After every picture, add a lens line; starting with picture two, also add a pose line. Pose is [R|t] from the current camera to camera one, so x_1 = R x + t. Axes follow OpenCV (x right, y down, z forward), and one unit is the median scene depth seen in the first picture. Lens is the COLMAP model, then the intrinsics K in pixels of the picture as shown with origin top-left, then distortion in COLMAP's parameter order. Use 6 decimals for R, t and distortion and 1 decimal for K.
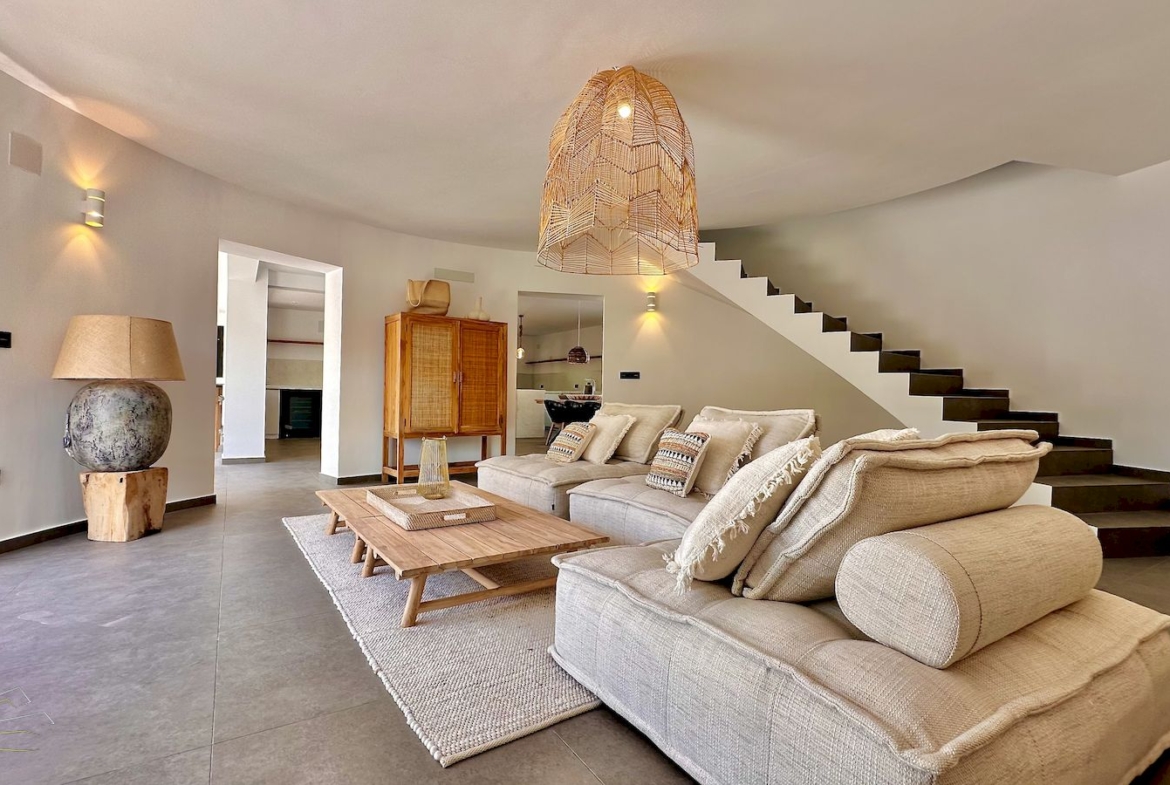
lens RADIAL K [[561.2, 0, 609.0], [0, 561.2, 386.0], [0, 0, 1]] dist [-0.003182, 0.000300]
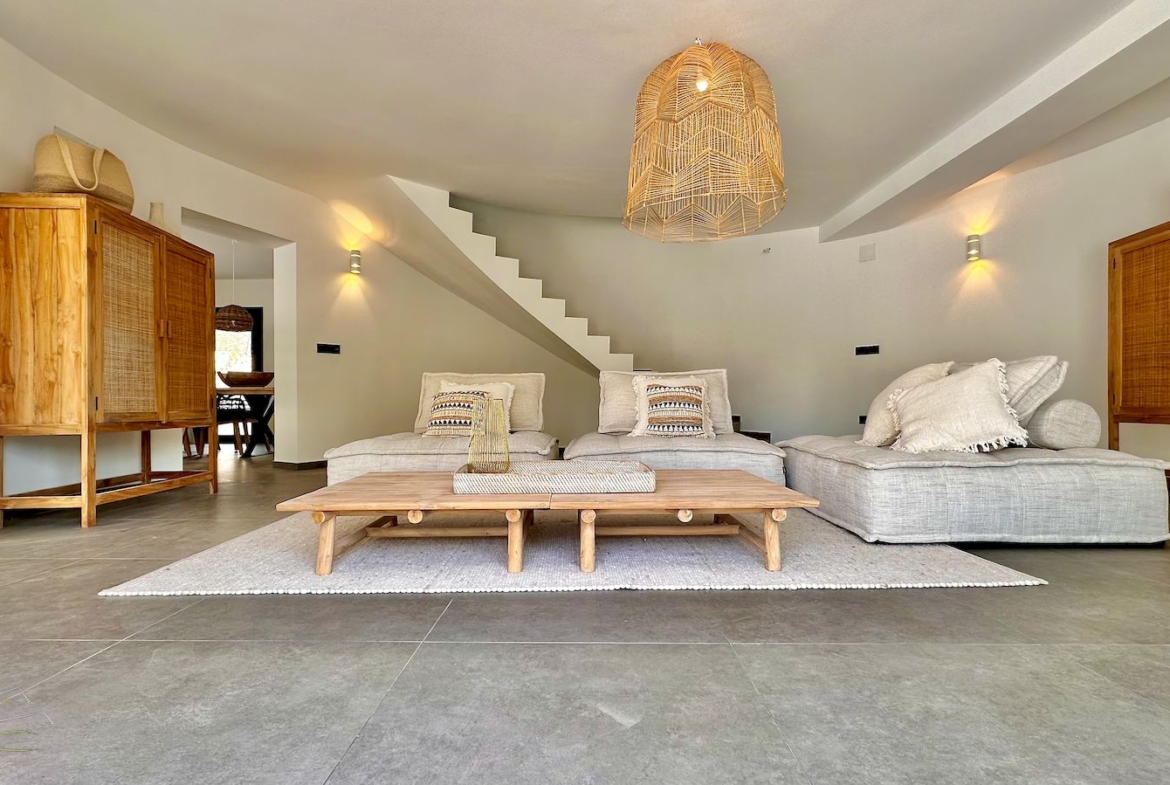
lens RADIAL K [[561.2, 0, 590.5], [0, 561.2, 397.5], [0, 0, 1]] dist [-0.003182, 0.000300]
pose [[0.561310, -0.012735, 0.827508, -0.521554], [0.002990, 0.999906, 0.013360, 0.051855], [-0.827601, -0.005025, 0.561295, 0.295232]]
